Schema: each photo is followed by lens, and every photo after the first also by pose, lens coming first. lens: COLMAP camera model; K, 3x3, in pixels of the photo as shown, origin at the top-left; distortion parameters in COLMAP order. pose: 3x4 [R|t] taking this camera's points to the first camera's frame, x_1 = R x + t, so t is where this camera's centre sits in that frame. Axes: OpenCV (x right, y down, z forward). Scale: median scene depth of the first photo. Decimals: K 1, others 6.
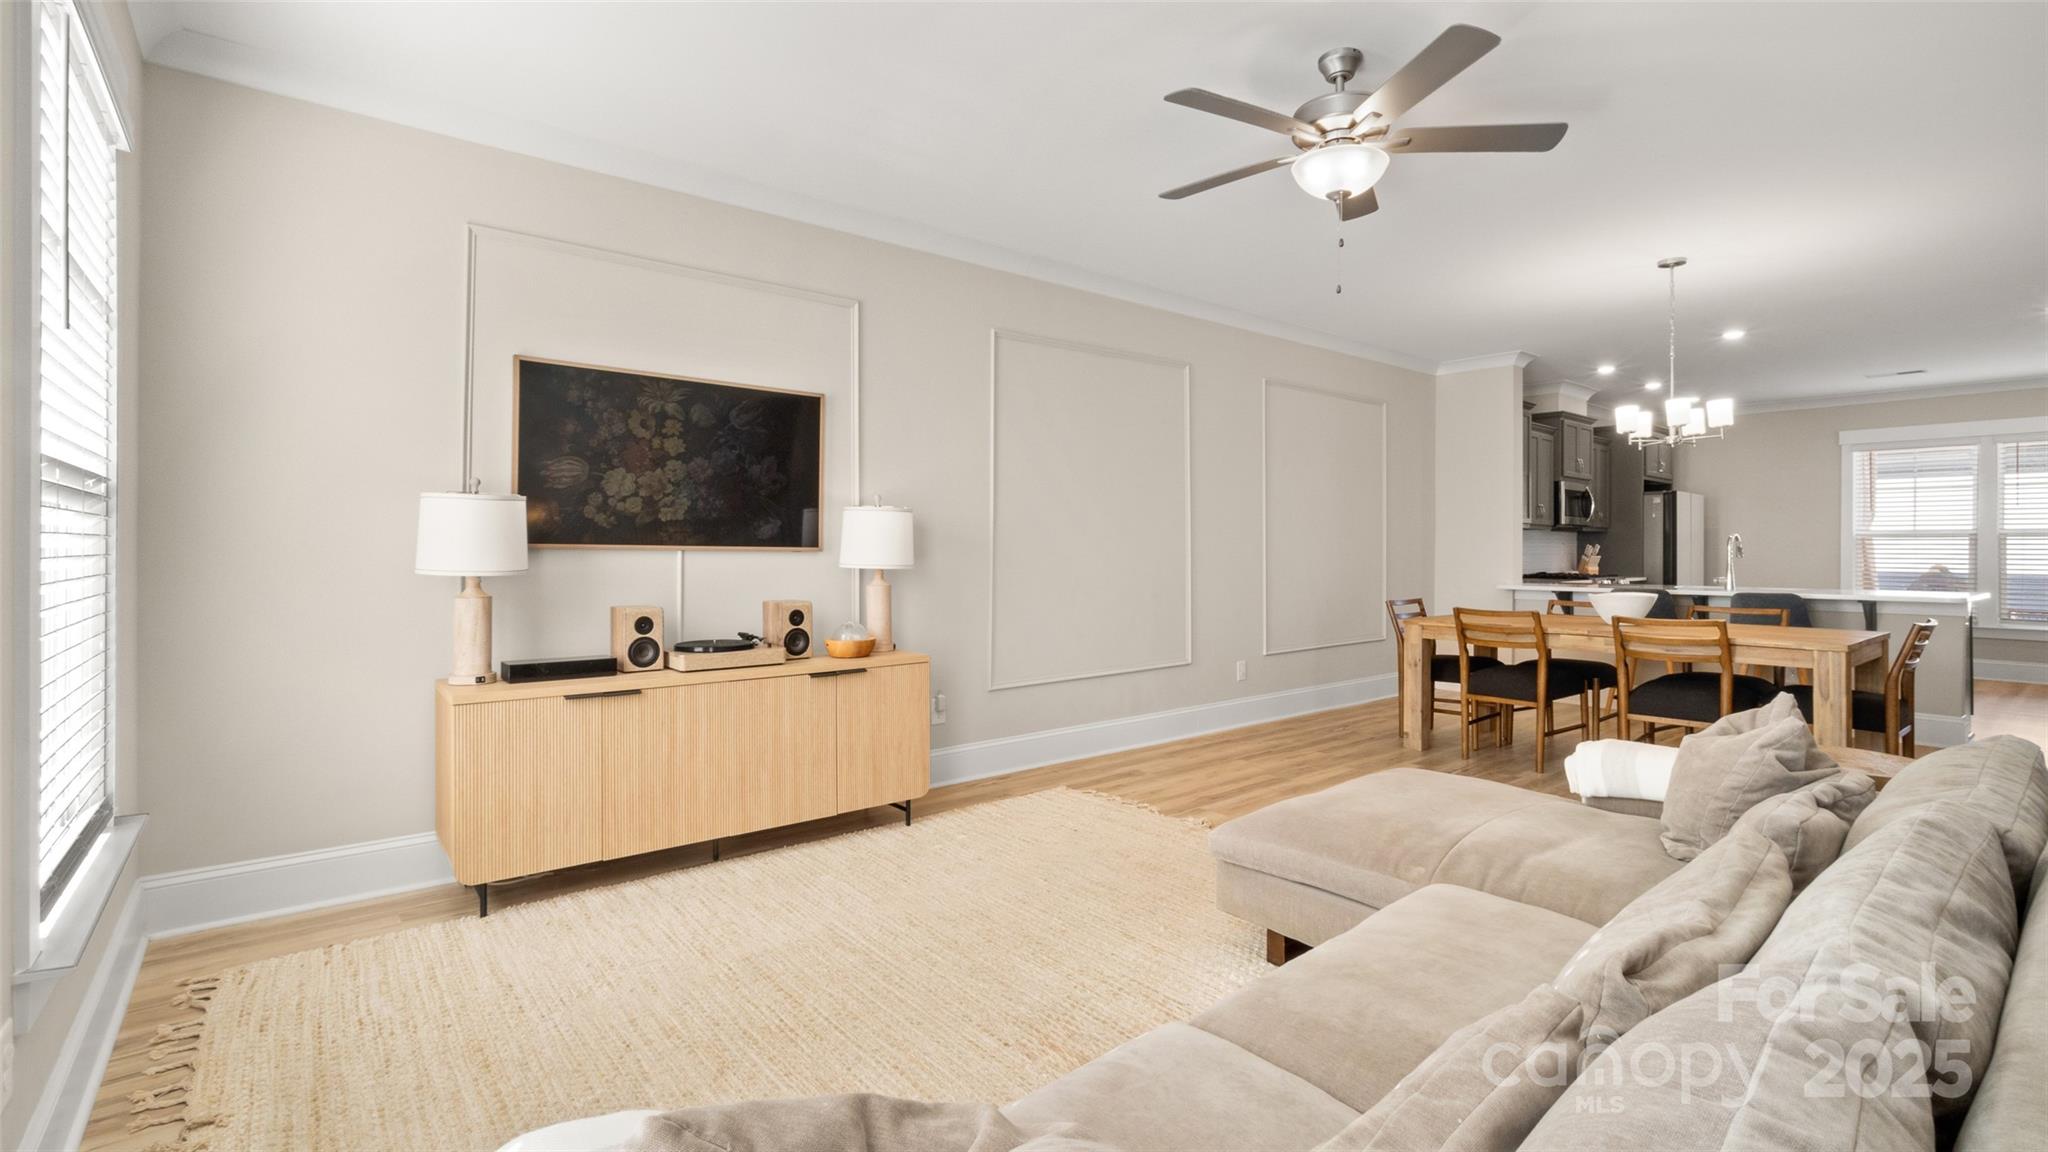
lens RADIAL K [[913.1, 0, 1026.2], [0, 913.1, 543.6], [0, 0, 1]] dist [-0.013215, 0.002449]
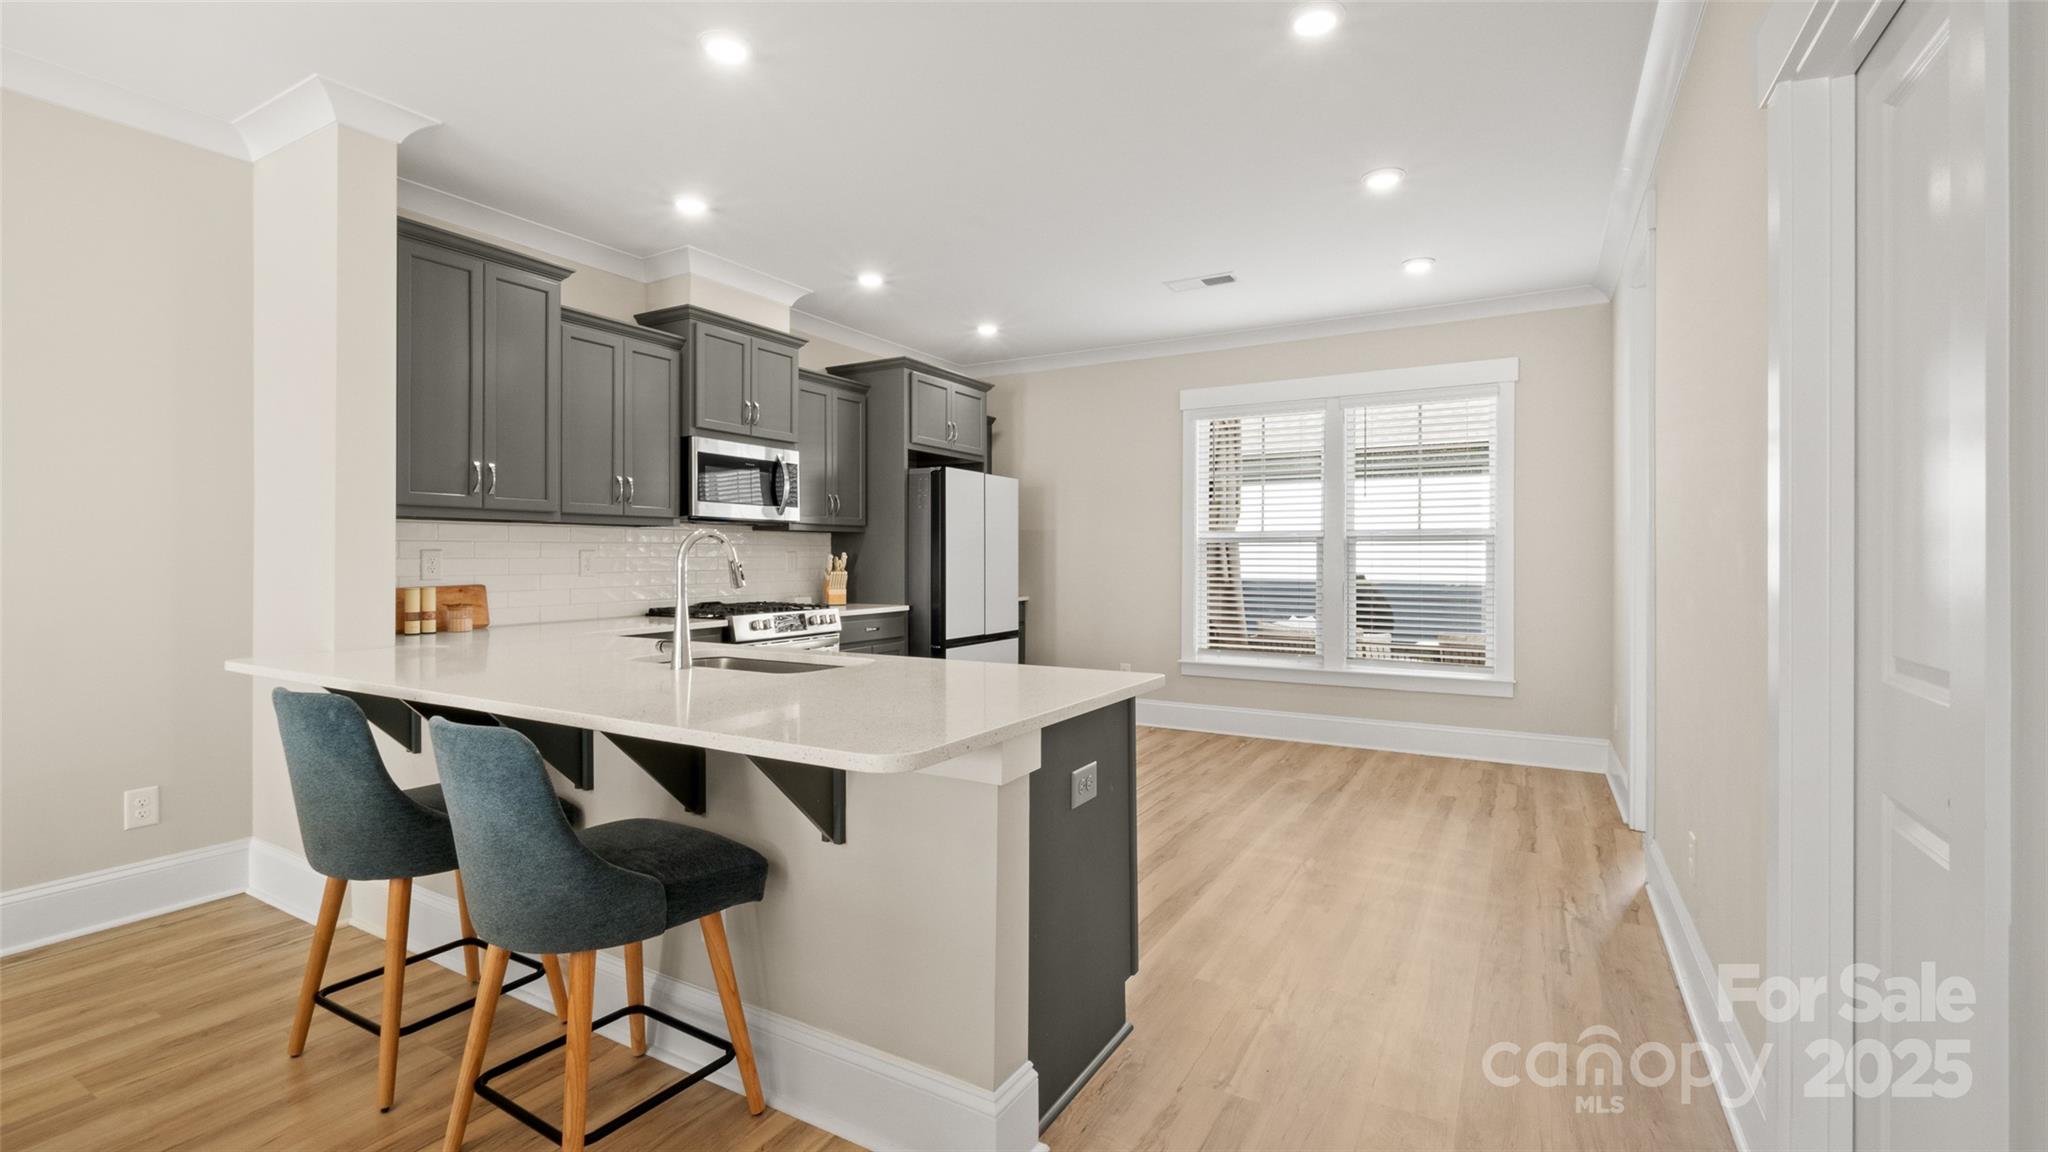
lens RADIAL K [[913.1, 0, 1022.5], [0, 913.1, 559.3], [0, 0, 1]] dist [-0.013215, 0.002449]
pose [[0.927072, -0.001637, 0.374880, 0.768735], [-0.002955, 0.999927, 0.011673, -0.003352], [-0.374872, -0.011930, 0.927000, 0.576304]]
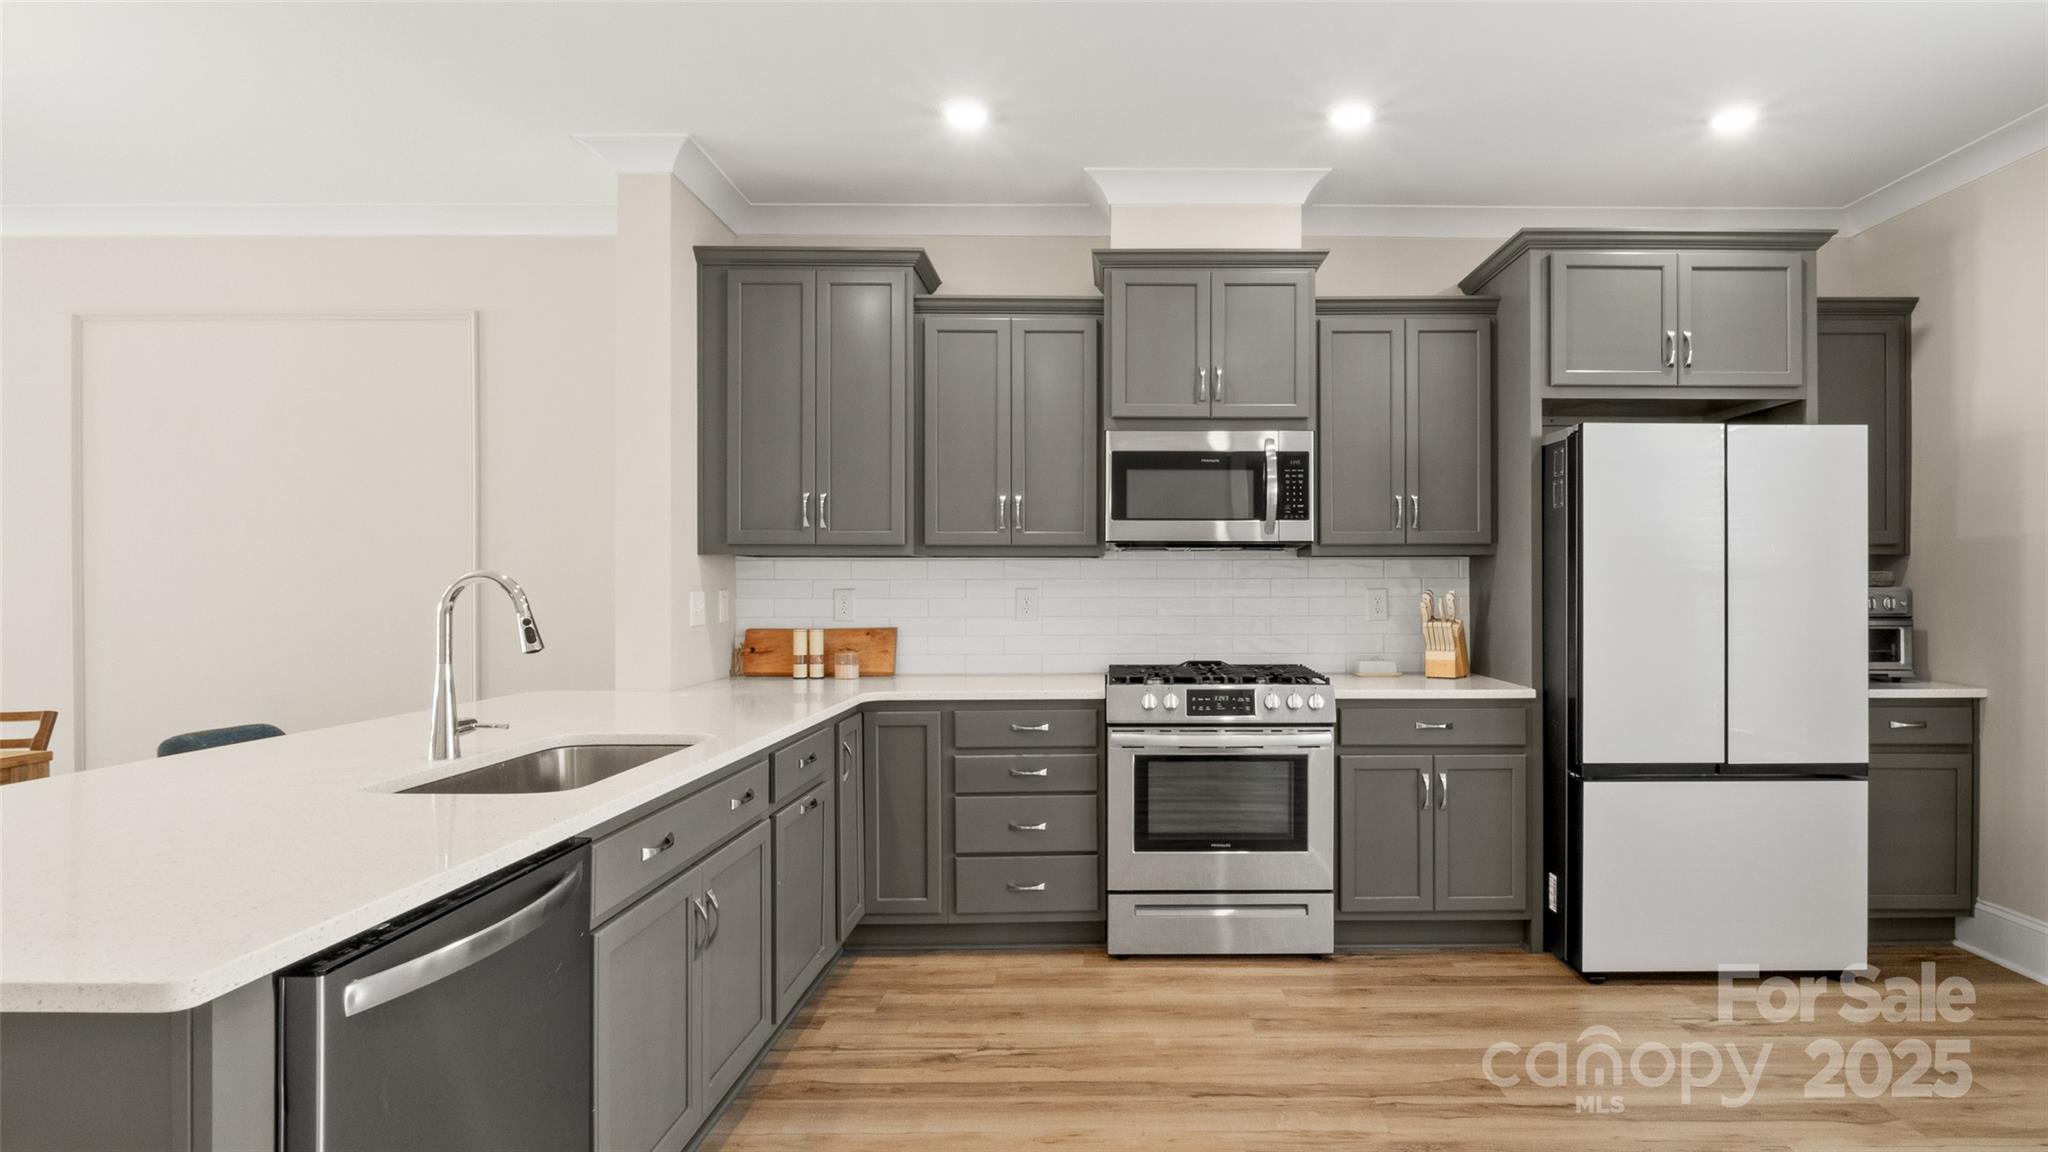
lens RADIAL K [[1022.6, 0, 1070.5], [0, 1022.6, 597.6], [0, 0, 1]] dist [-0.003885, 0.000821]
pose [[0.781469, -0.000202, -0.623944, 1.152205], [0.004661, 0.999974, 0.005514, 0.000713], [0.623926, -0.007217, 0.781450, 0.879161]]
